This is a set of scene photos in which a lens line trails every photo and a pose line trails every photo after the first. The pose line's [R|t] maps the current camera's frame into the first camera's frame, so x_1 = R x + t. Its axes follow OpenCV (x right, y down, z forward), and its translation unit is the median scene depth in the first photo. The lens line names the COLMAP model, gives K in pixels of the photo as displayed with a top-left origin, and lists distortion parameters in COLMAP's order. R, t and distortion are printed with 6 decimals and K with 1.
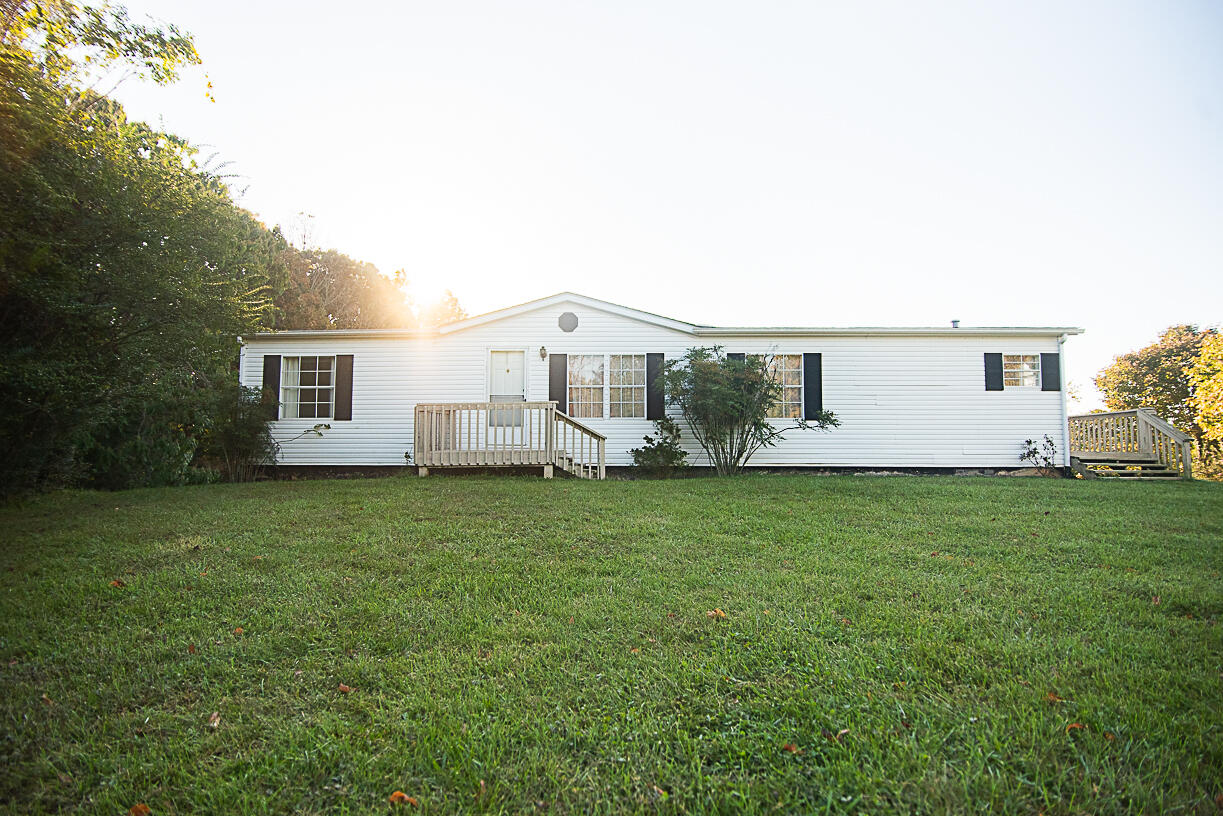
lens RADIAL K [[608.4, 0, 611.5], [0, 608.4, 408.0], [0, 0, 1]] dist [-0.018764, -0.000638]
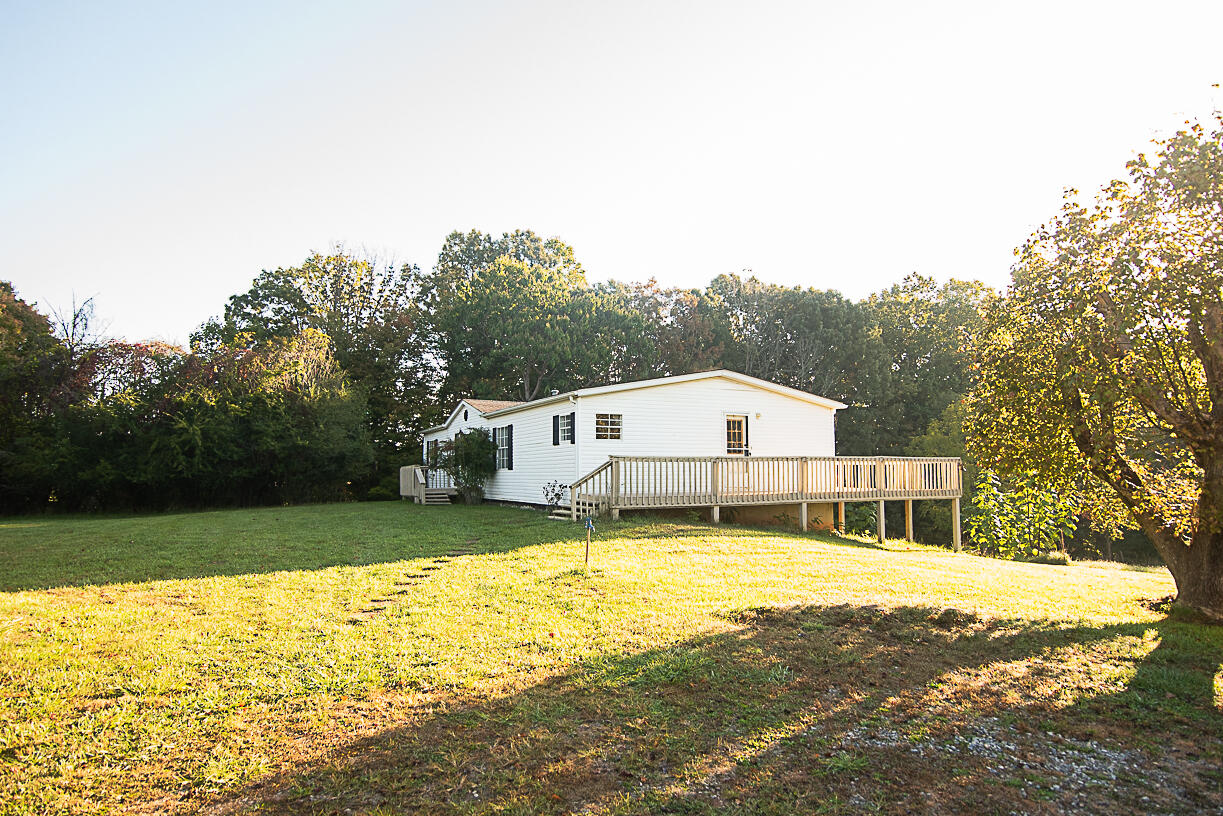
lens RADIAL K [[734.8, 0, 611.5], [0, 734.8, 408.0], [0, 0, 1]] dist [-0.019783, -0.000721]
pose [[0.470212, -0.084610, -0.878488, 2.055998], [0.075691, 0.995593, -0.055375, -0.012348], [0.879302, -0.040456, 0.474544, 0.368122]]
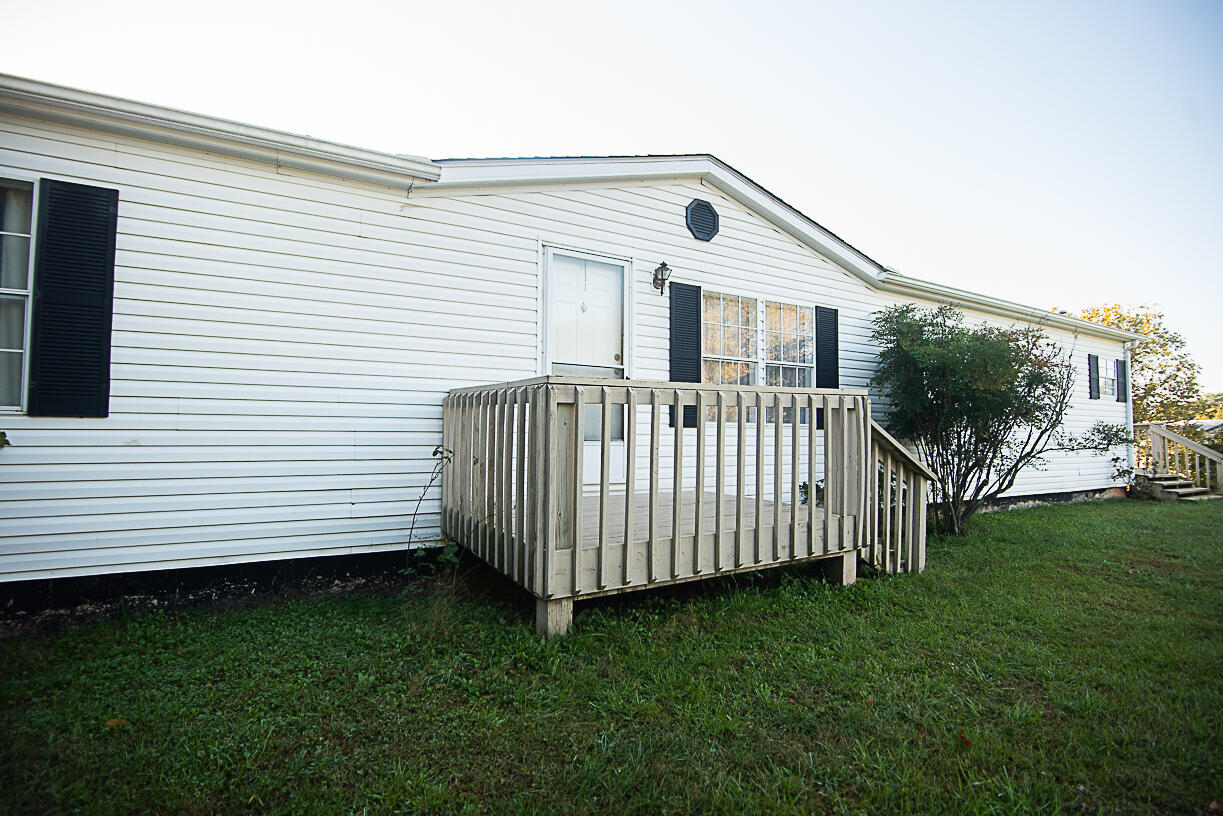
lens RADIAL K [[597.1, 0, 611.5], [0, 597.1, 408.0], [0, 0, 1]] dist [-0.018636, -0.000149]
pose [[0.848440, 0.029806, 0.528452, -0.381766], [-0.044118, 0.998921, 0.014490, 0.001536], [-0.527450, -0.035608, 0.848840, 0.651747]]
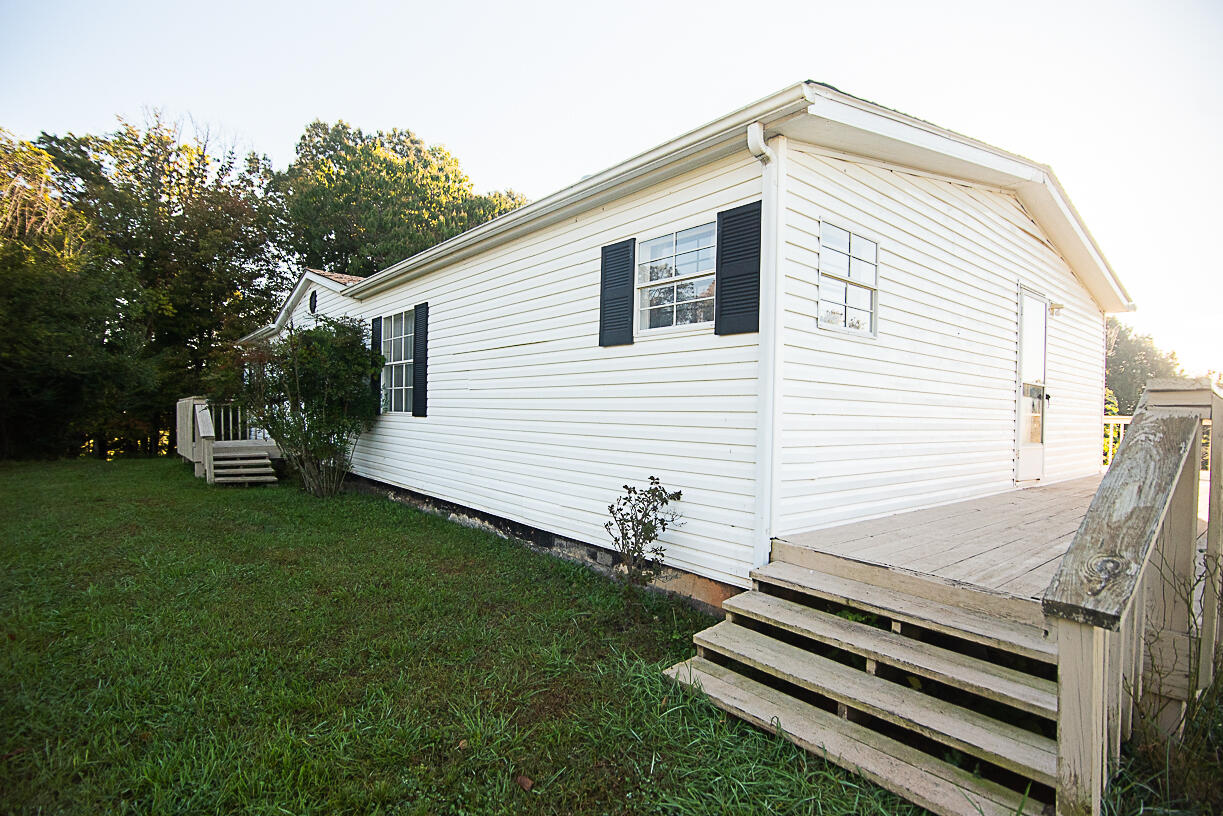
lens RADIAL K [[608.4, 0, 611.5], [0, 608.4, 408.0], [0, 0, 1]] dist [-0.018764, -0.000638]
pose [[0.664093, 0.007090, -0.747617, 0.909138], [0.039702, 0.998210, 0.044734, -0.007471], [0.746596, -0.059390, 0.662622, 0.746144]]
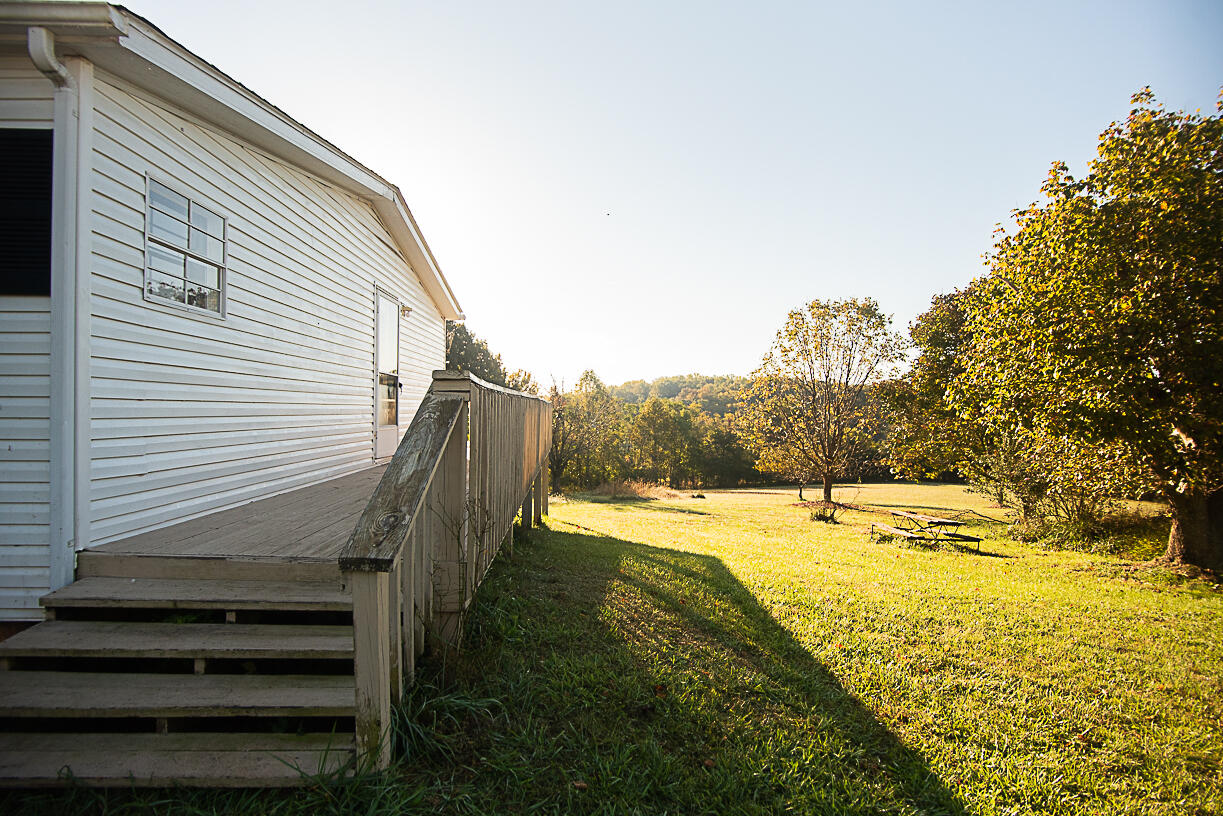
lens RADIAL K [[597.1, 0, 611.5], [0, 597.1, 408.0], [0, 0, 1]] dist [-0.018636, -0.000149]
pose [[0.996163, 0.009101, 0.087048, 0.929335], [-0.015893, 0.996853, 0.077657, -0.006292], [-0.086067, -0.078742, 0.993173, 0.750409]]
